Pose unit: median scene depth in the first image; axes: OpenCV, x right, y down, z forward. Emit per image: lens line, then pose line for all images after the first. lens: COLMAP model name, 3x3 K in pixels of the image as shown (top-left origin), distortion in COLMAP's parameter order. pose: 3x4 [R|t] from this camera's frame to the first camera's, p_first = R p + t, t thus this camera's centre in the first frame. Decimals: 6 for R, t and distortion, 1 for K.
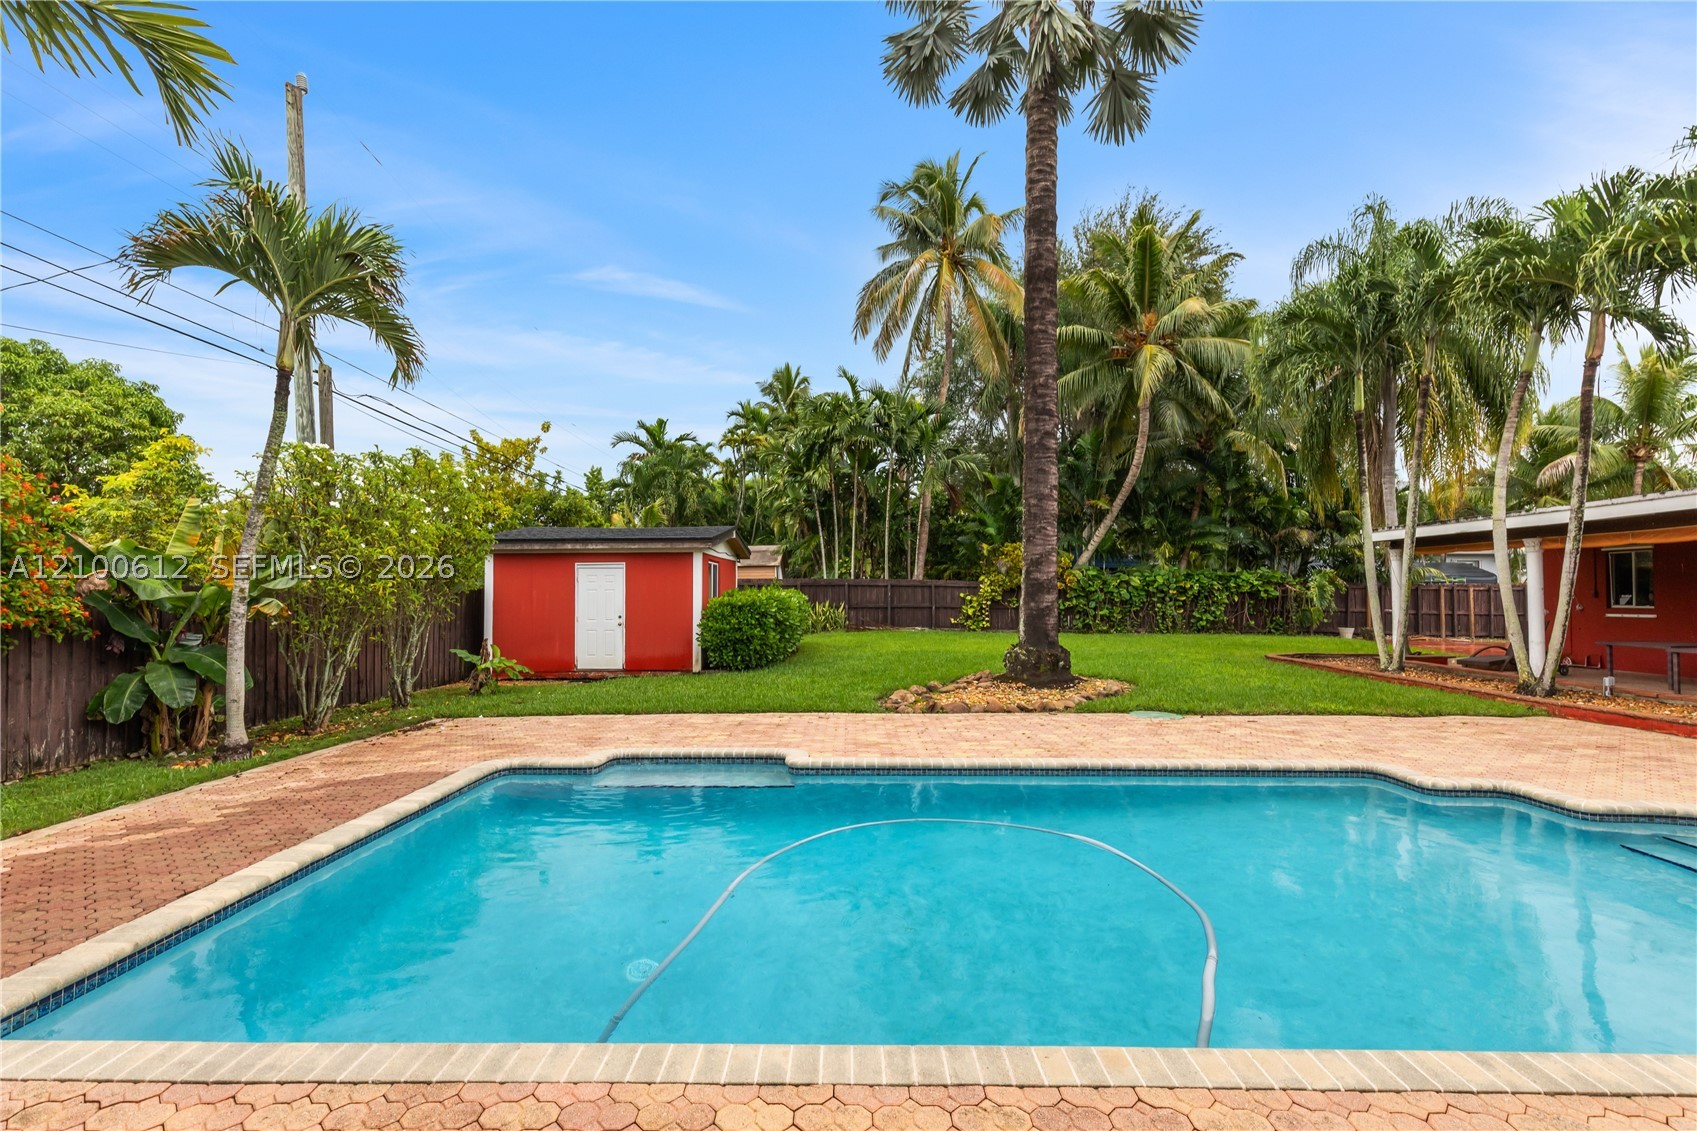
lens RADIAL K [[770.5, 0, 834.3], [0, 770.5, 584.6], [0, 0, 1]] dist [0.002810, -0.000387]
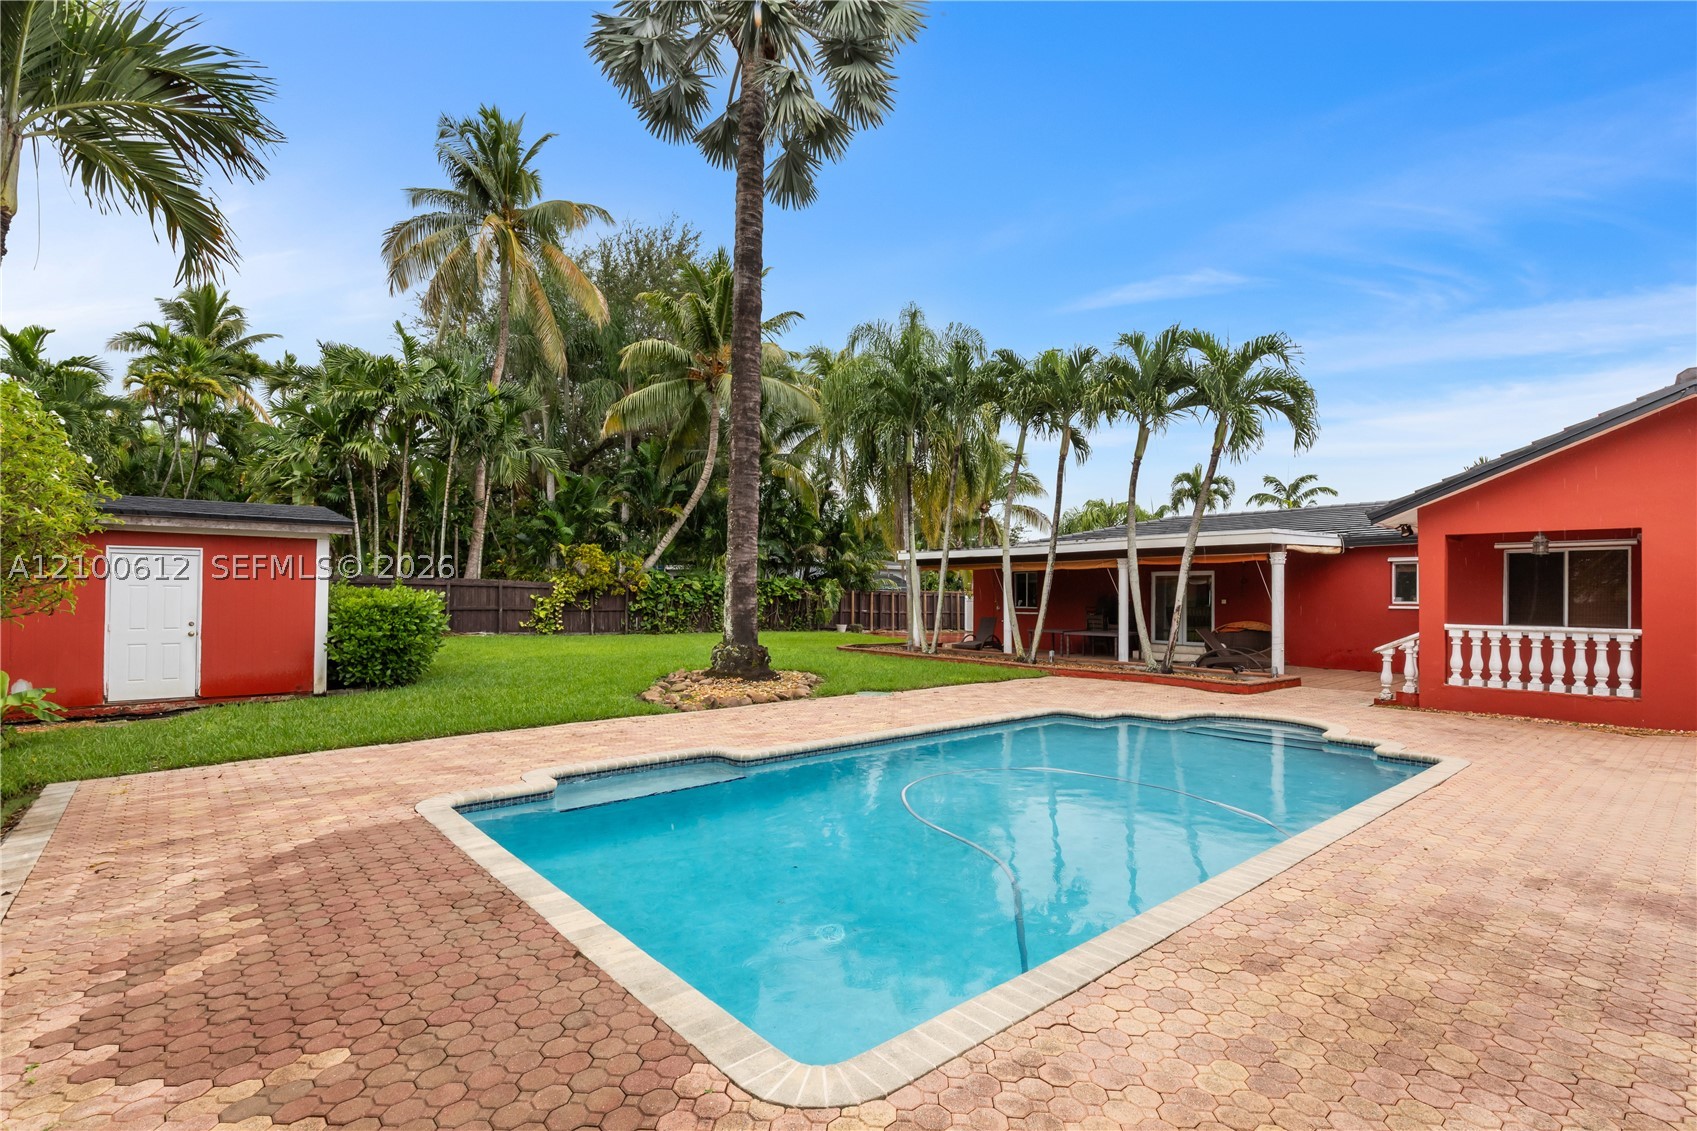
lens RADIAL K [[782.8, 0, 849.6], [0, 782.8, 589.9], [0, 0, 1]] dist [0.013987, 0.000107]
pose [[0.745616, 0.013366, 0.666241, -0.311880], [-0.016113, 0.999868, -0.002026, 0.001798], [-0.666181, -0.009224, 0.745733, 0.049338]]
